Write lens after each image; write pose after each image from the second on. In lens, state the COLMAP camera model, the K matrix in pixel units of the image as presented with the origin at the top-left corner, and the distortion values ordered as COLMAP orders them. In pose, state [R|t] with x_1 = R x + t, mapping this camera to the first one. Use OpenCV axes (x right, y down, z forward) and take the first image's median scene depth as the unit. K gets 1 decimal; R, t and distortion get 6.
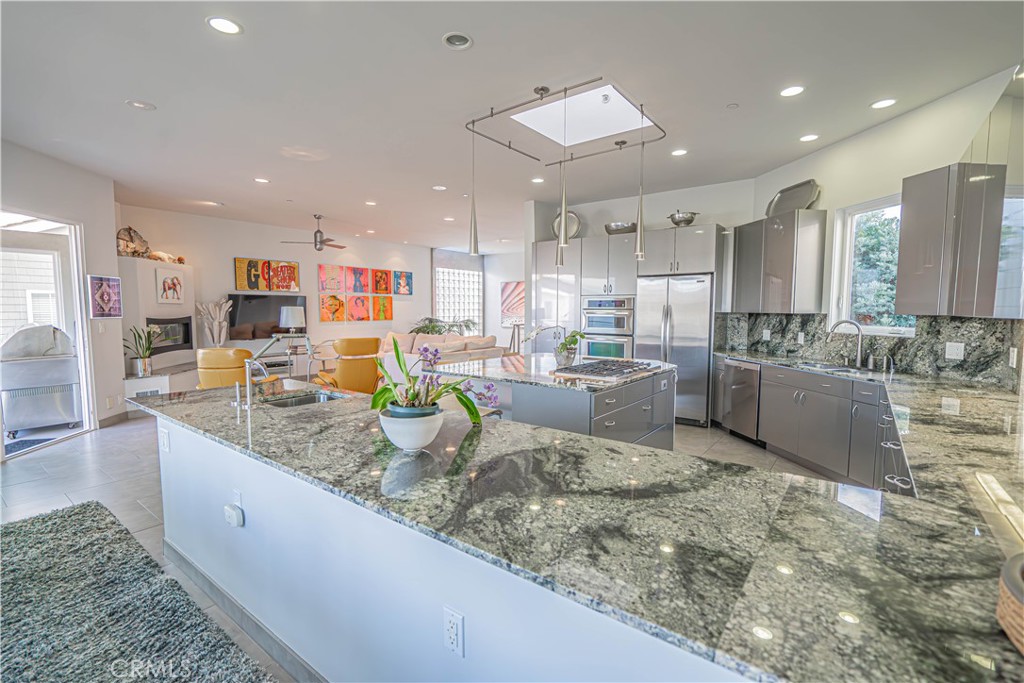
lens RADIAL K [[461.0, 0, 513.9], [0, 461.0, 343.7], [0, 0, 1]] dist [0.000934, 0.000244]
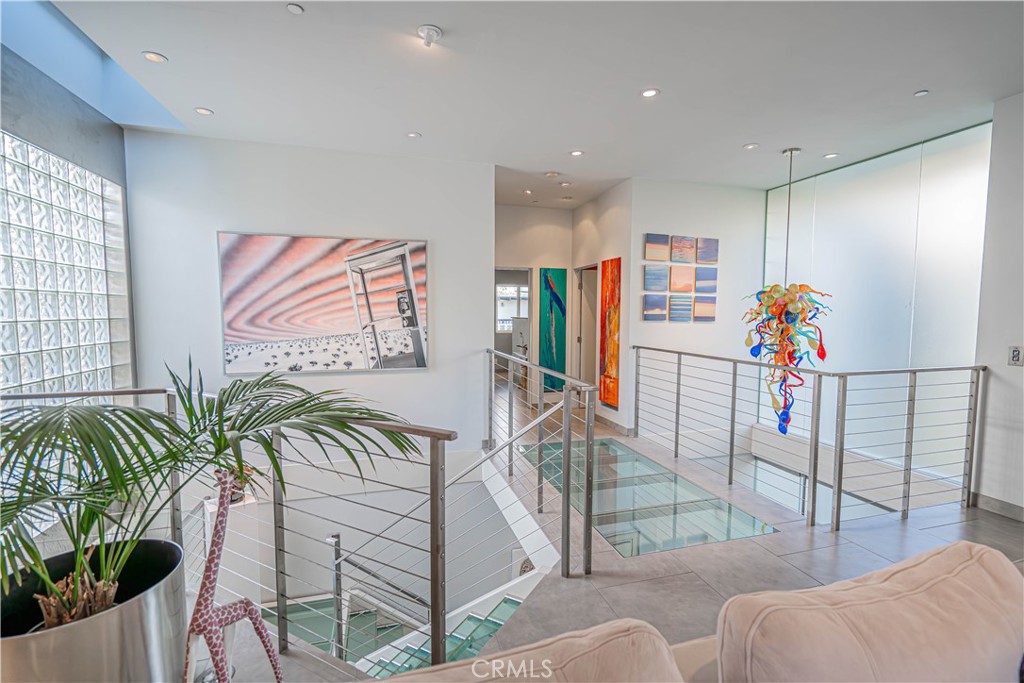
lens RADIAL K [[460.8, 0, 515.9], [0, 460.8, 344.4], [0, 0, 1]] dist [-0.010446, 0.001665]
pose [[0.583184, -0.058598, 0.810224, -0.381912], [0.059115, 0.997812, 0.029615, -0.128282], [-0.810186, 0.030626, 0.585372, 1.540758]]
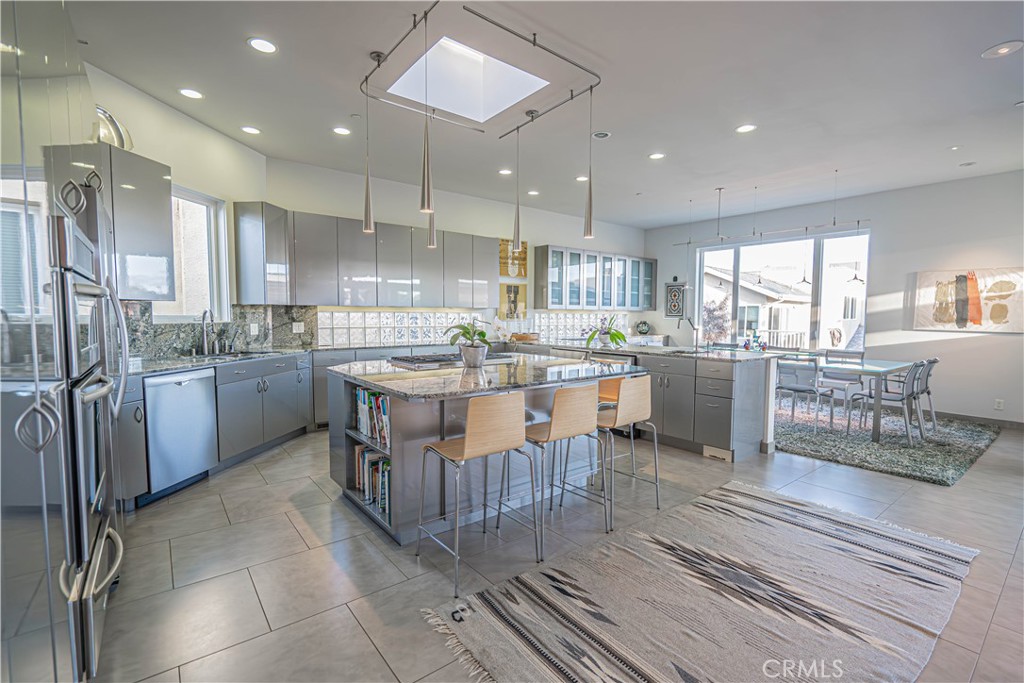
lens RADIAL K [[460.8, 0, 515.9], [0, 460.8, 344.4], [0, 0, 1]] dist [-0.010446, 0.001665]
pose [[-0.969949, -0.023559, 0.242165, -0.114577], [0.010344, 0.990409, 0.137782, -0.075247], [-0.243088, 0.136146, -0.960402, 1.288510]]
